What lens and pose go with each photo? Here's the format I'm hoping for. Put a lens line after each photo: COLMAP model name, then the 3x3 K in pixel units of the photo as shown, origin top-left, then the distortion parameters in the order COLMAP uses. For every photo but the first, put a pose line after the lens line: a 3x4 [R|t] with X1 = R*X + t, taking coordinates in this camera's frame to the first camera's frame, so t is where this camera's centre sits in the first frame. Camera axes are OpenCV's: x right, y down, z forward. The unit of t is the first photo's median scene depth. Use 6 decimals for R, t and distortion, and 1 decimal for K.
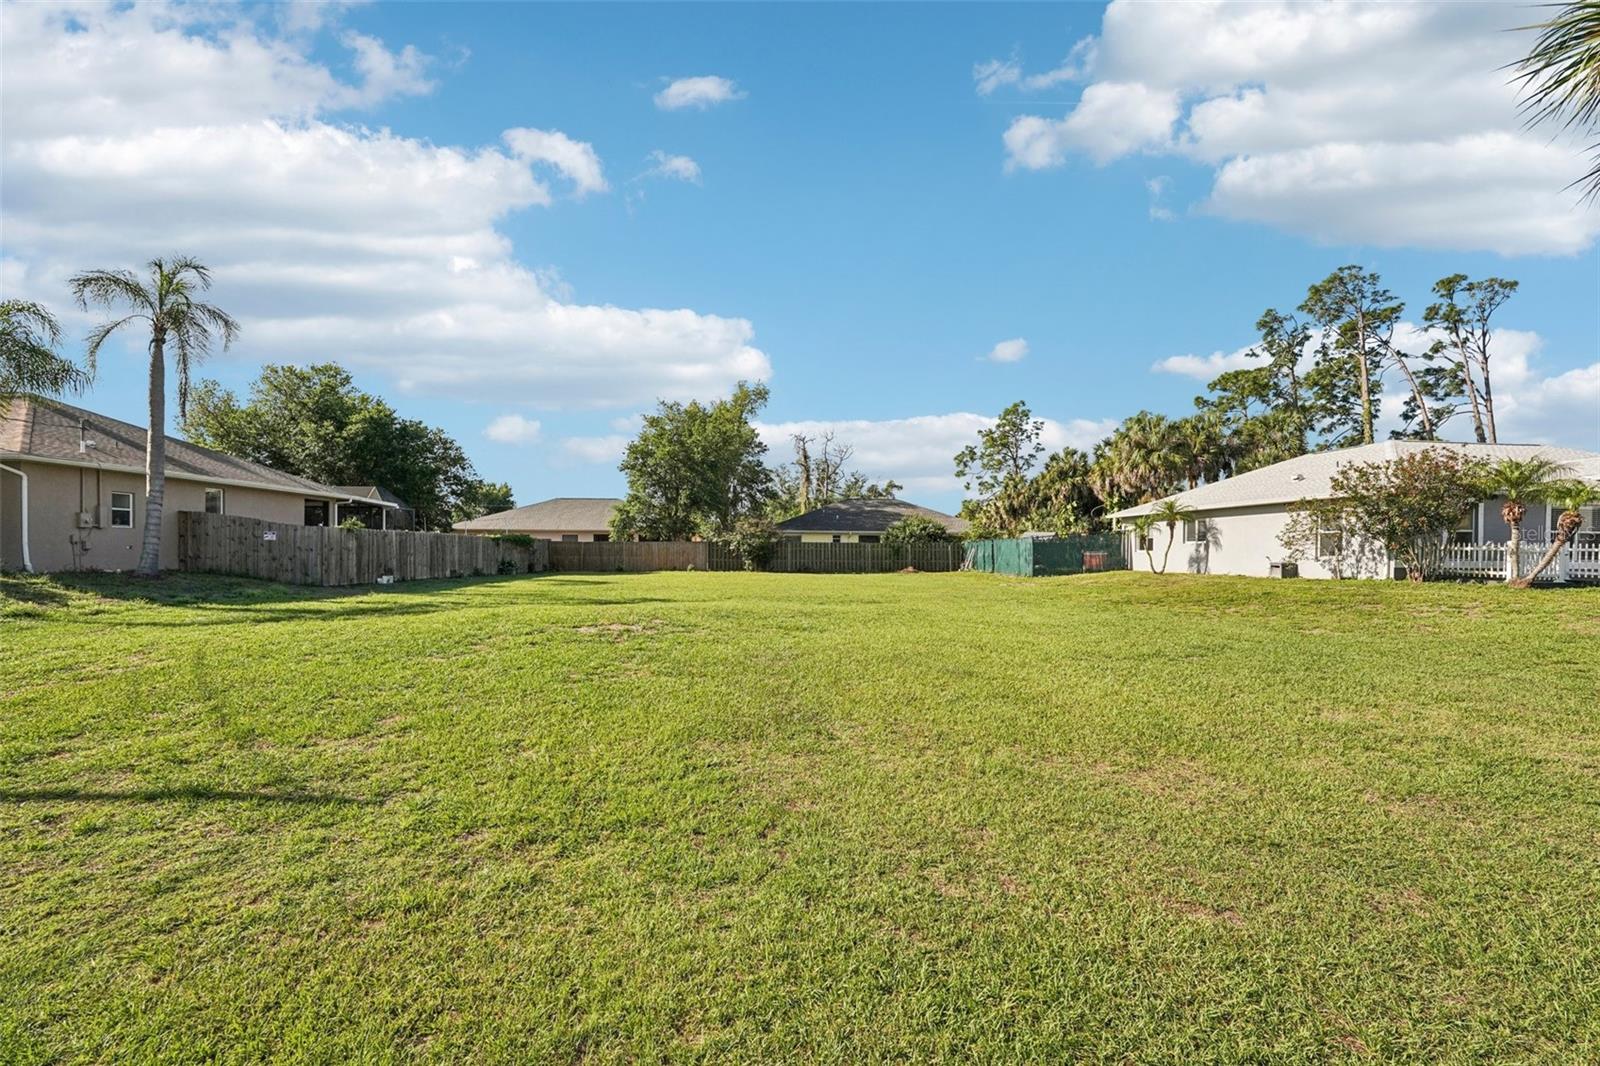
lens RADIAL K [[724.7, 0, 804.9], [0, 724.7, 562.9], [0, 0, 1]] dist [0.003771, 0.001017]
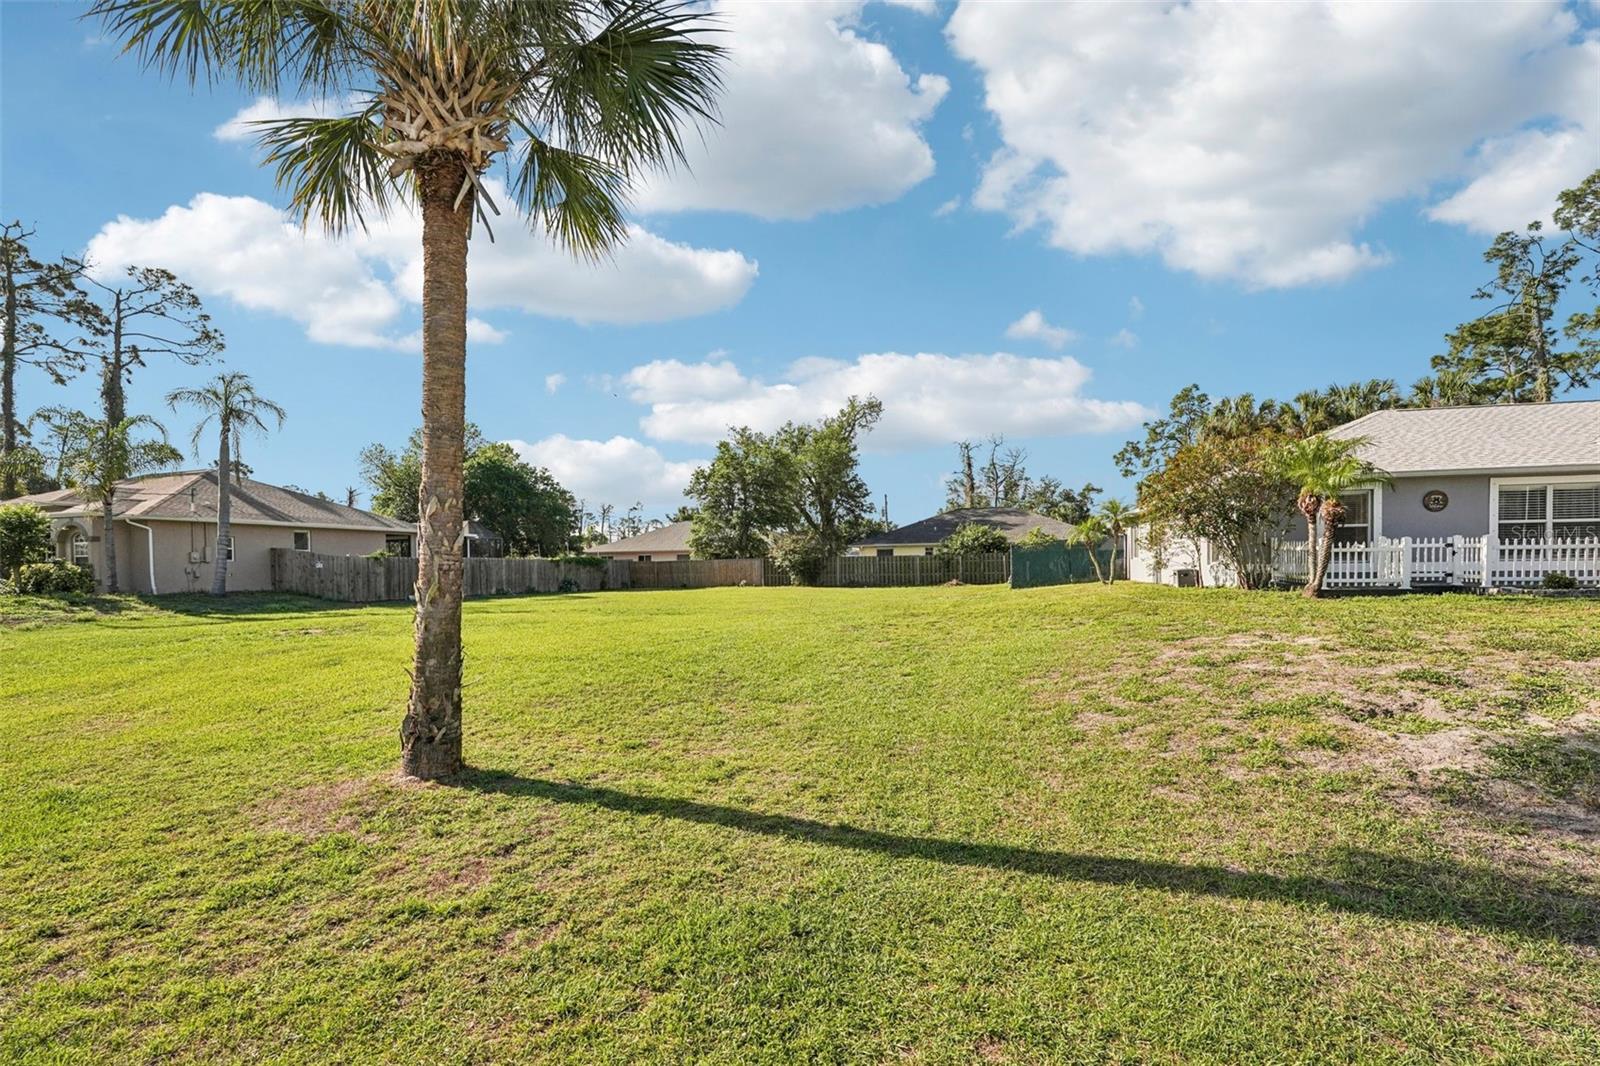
lens RADIAL K [[736.9, 0, 797.1], [0, 736.9, 582.4], [0, 0, 1]] dist [0.000767, 0.000973]
pose [[0.935850, -0.012819, -0.352165, 0.284379], [0.015441, 0.999870, 0.004639, 0.001393], [0.352060, -0.009779, 0.935926, 0.018652]]
